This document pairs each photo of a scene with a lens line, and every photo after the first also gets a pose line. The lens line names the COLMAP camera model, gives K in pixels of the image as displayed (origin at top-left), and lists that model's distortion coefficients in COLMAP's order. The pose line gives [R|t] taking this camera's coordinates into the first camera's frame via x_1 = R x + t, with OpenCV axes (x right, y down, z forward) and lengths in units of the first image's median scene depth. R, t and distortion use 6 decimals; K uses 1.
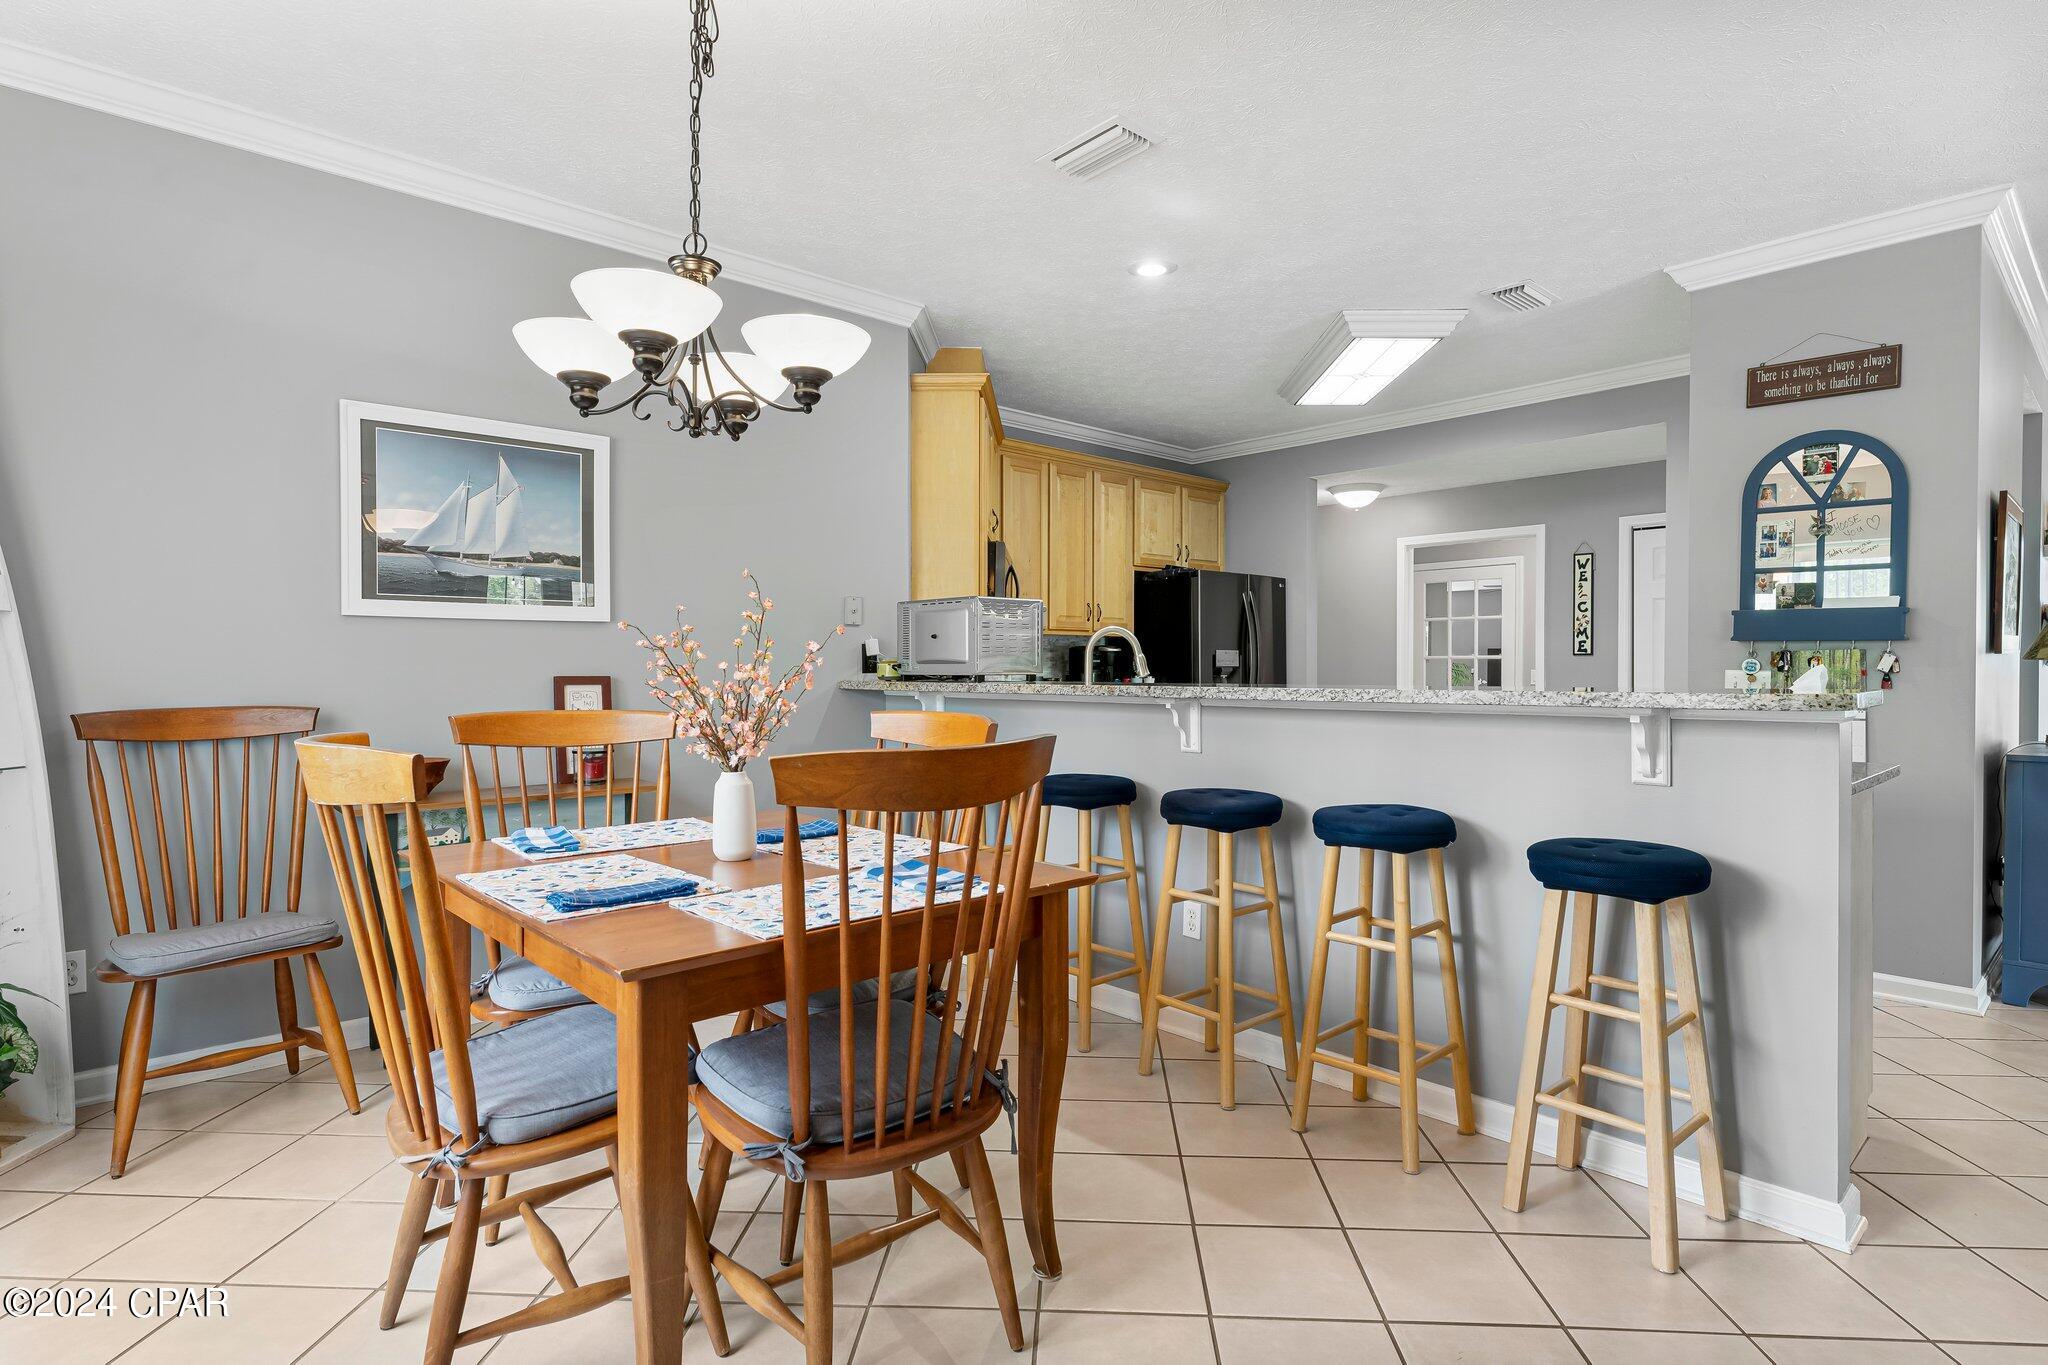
lens RADIAL K [[1036.8, 0, 1024.0], [0, 1036.8, 682.5], [0, 0, 1]] dist [-0.002503, -0.000239]
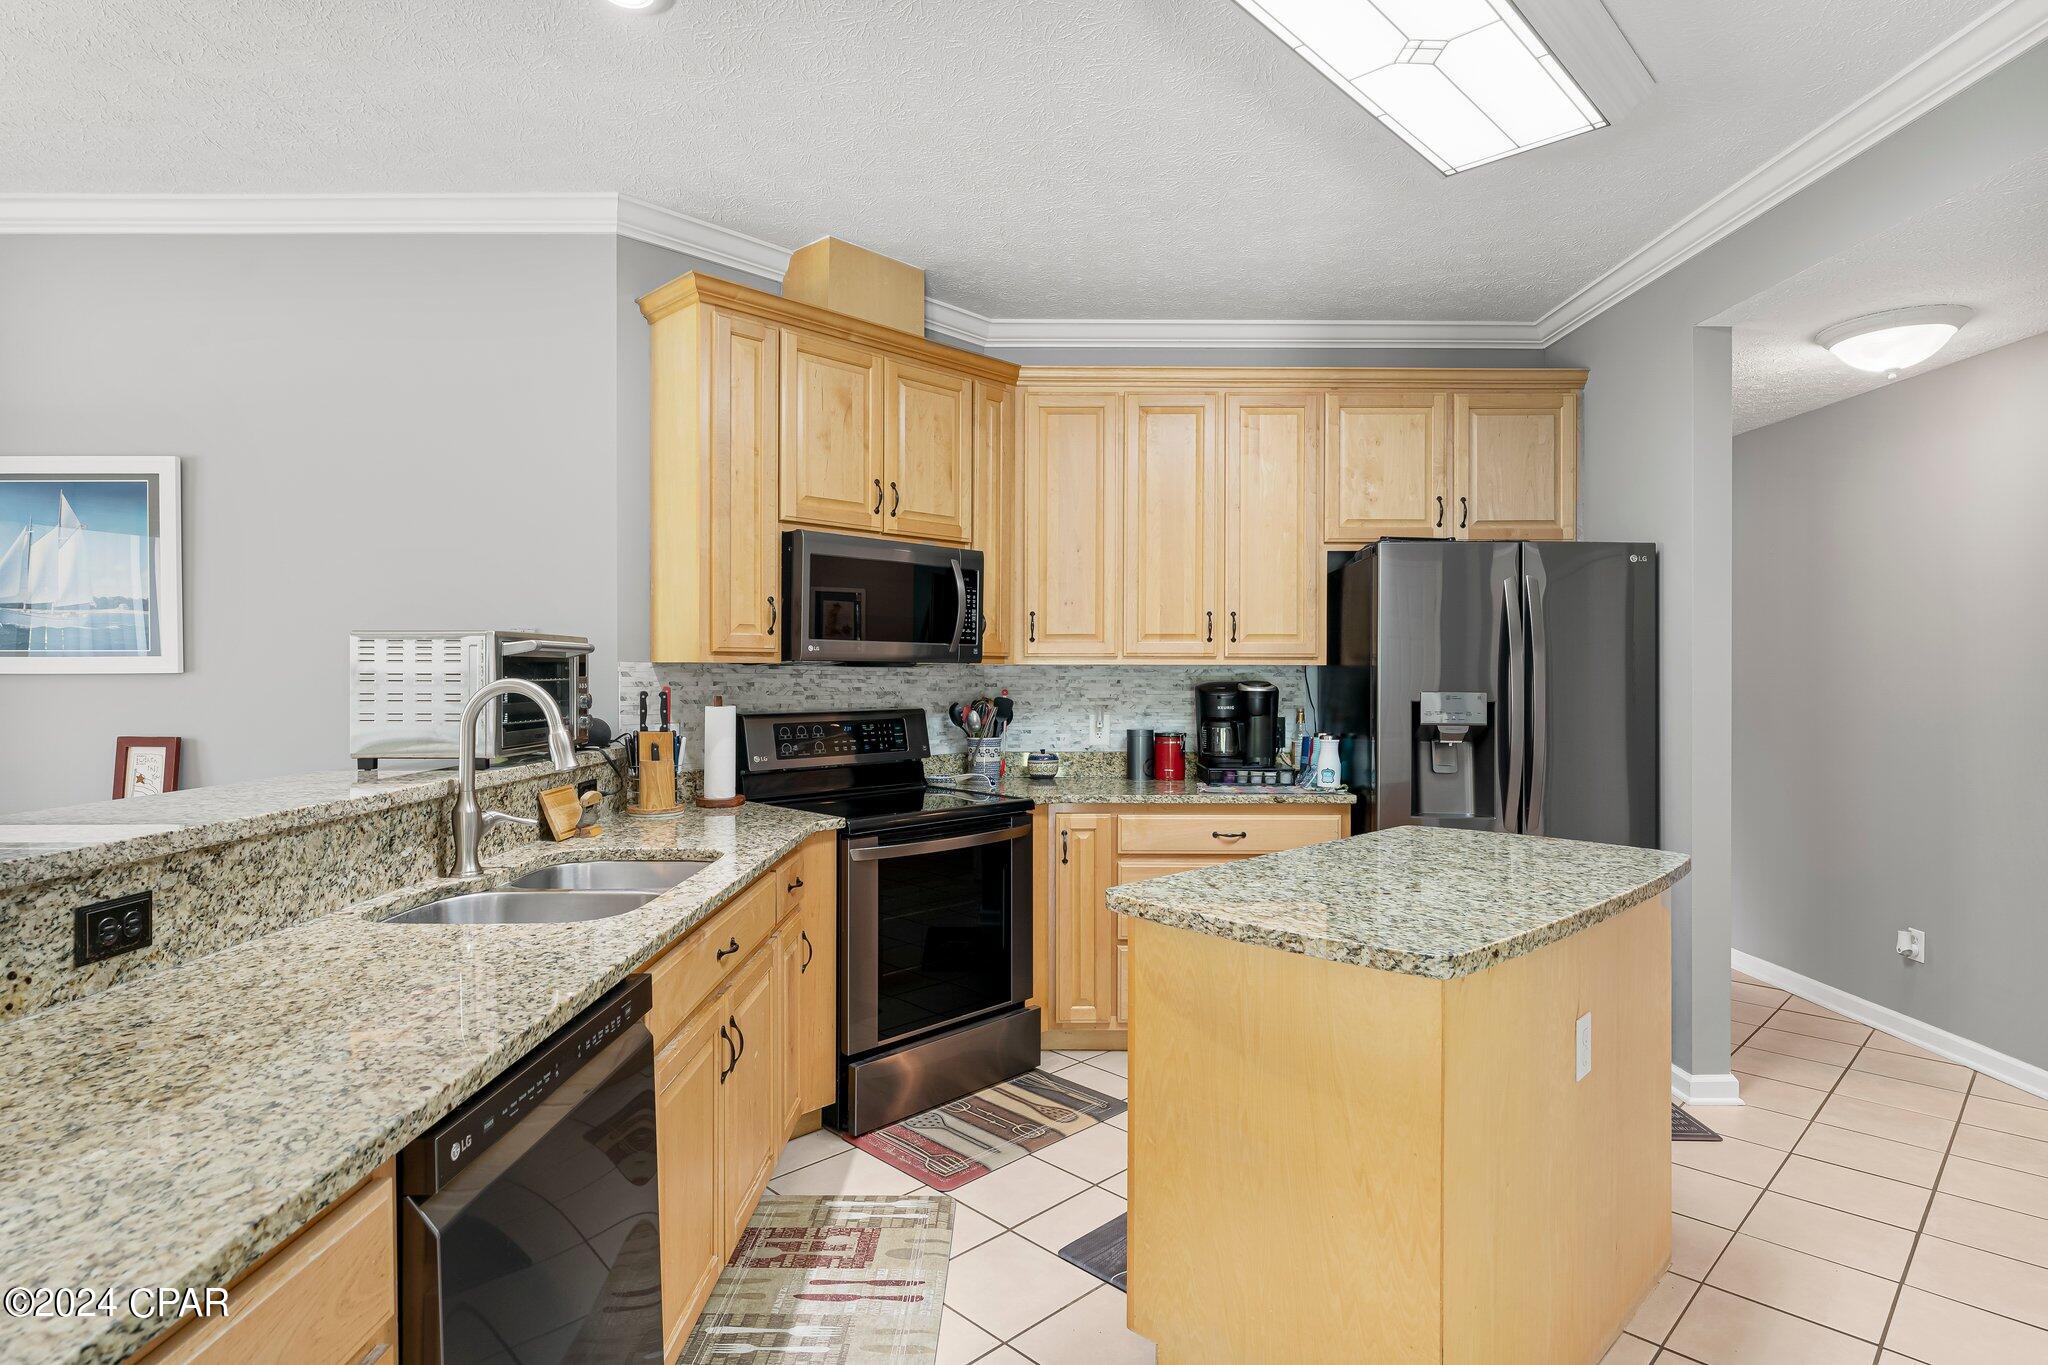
lens RADIAL K [[1033.2, 0, 1024.0], [0, 1033.2, 682.5], [0, 0, 1]] dist [-0.005317, -0.000927]
pose [[0.741030, 0.009708, -0.671402, 0.718828], [-0.012596, 0.999921, 0.000555, -0.063338], [0.671354, 0.008046, 0.741093, 0.886031]]
